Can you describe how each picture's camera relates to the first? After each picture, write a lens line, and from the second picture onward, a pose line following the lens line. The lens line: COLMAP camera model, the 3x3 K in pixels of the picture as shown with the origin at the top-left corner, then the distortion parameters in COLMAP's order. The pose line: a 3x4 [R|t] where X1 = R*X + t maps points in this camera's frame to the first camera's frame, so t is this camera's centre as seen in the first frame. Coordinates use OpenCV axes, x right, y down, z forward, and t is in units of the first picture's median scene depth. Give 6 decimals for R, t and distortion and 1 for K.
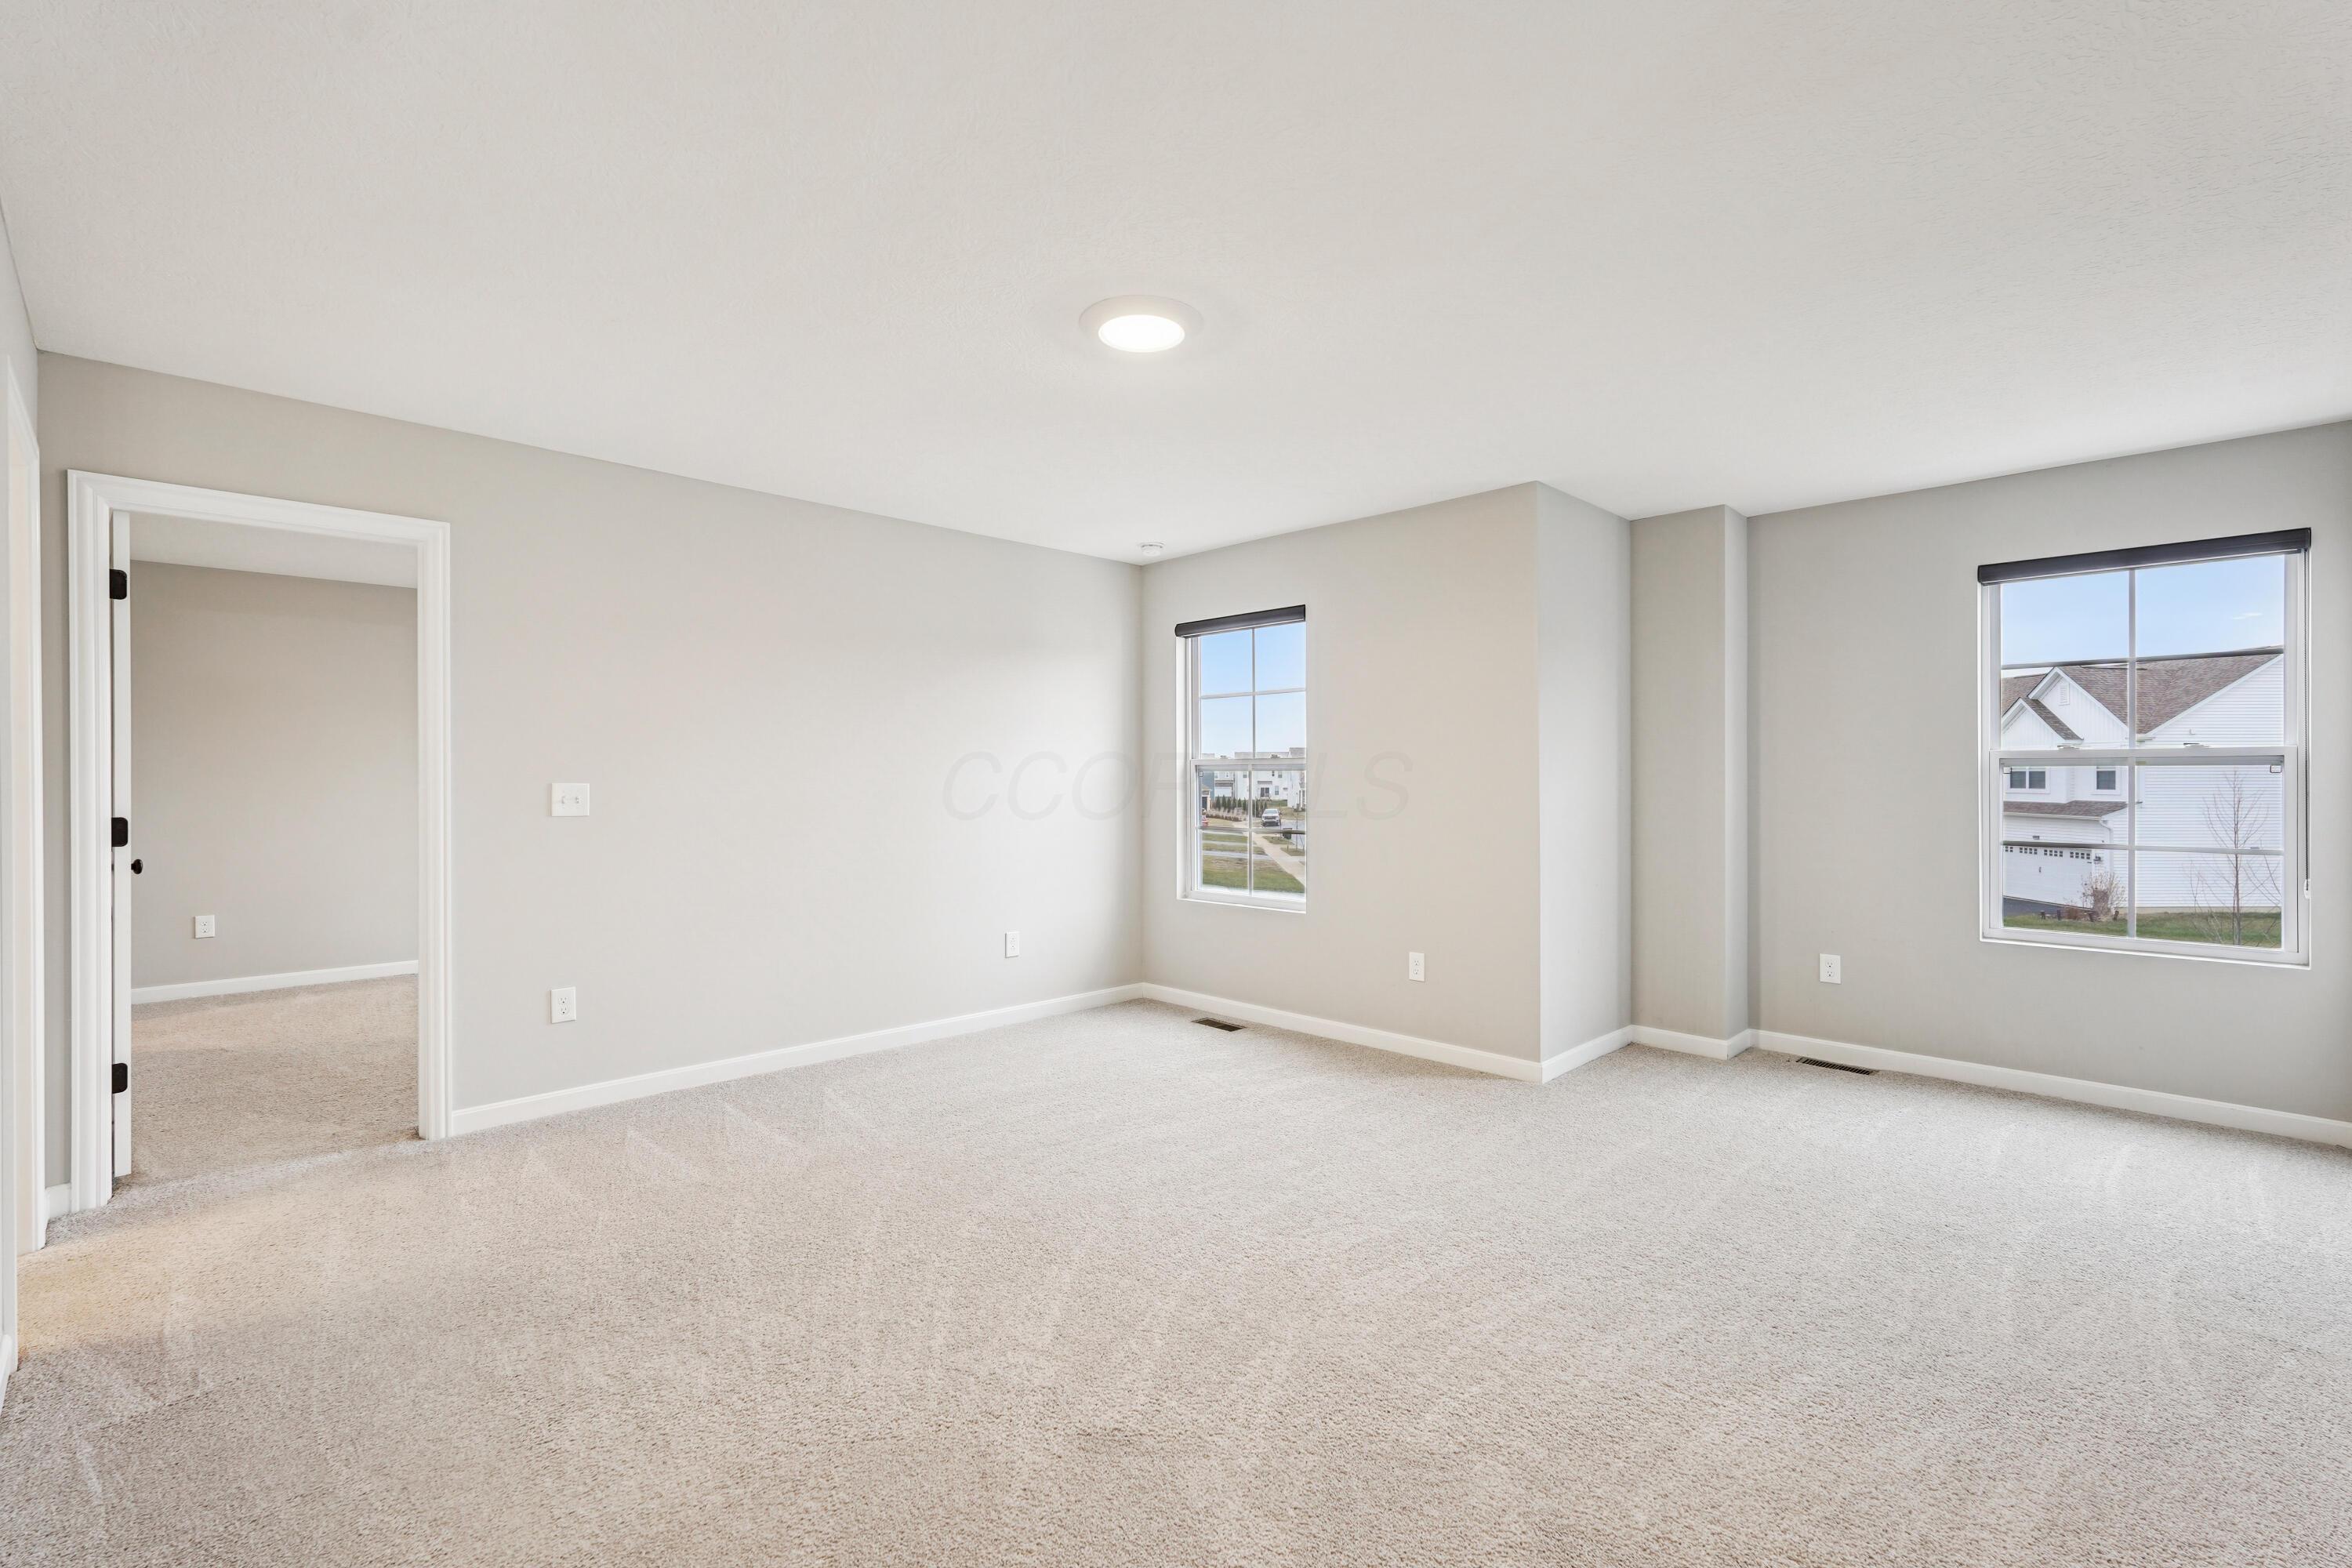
lens RADIAL K [[1044.2, 0, 1186.5], [0, 1044.2, 776.8], [0, 0, 1]] dist [-0.017525, 0.008068]
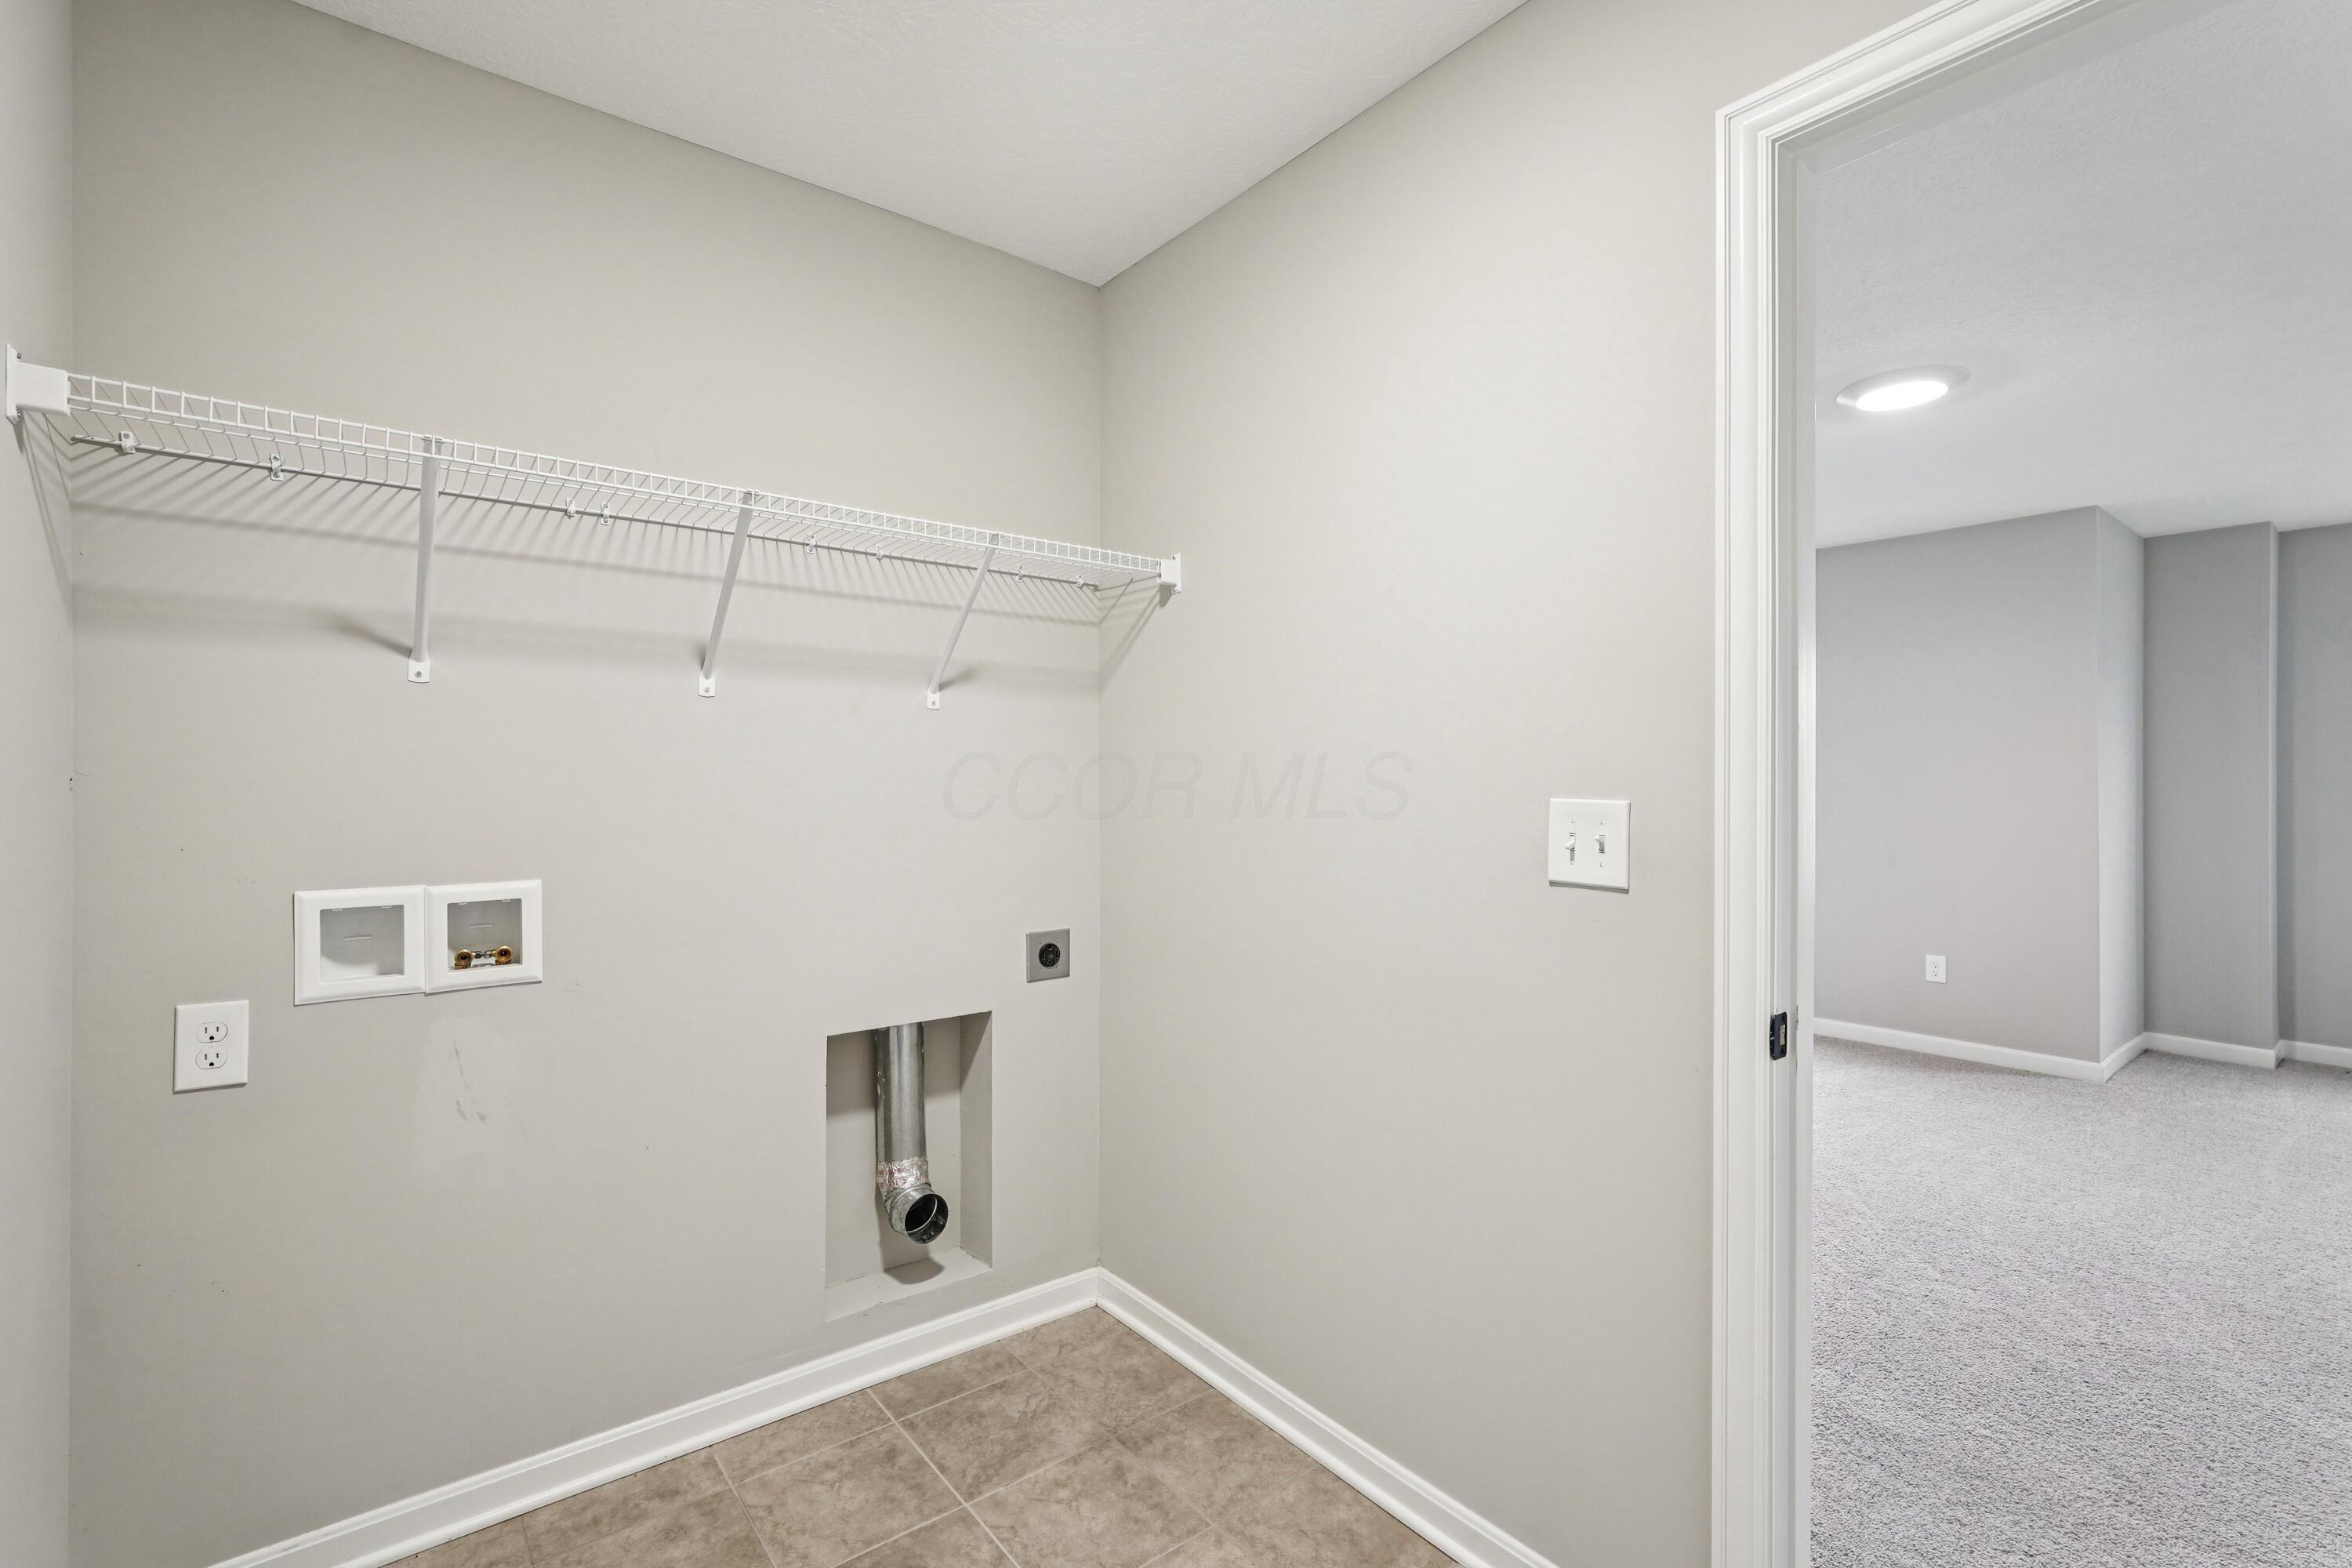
lens RADIAL K [[1044.2, 0, 1186.5], [0, 1044.2, 776.8], [0, 0, 1]] dist [-0.017525, 0.008068]
pose [[0.993193, 0.004288, -0.116403, -0.406848], [-0.004804, 0.999980, -0.004150, -0.002853], [0.116383, 0.004681, 0.993193, -0.123420]]
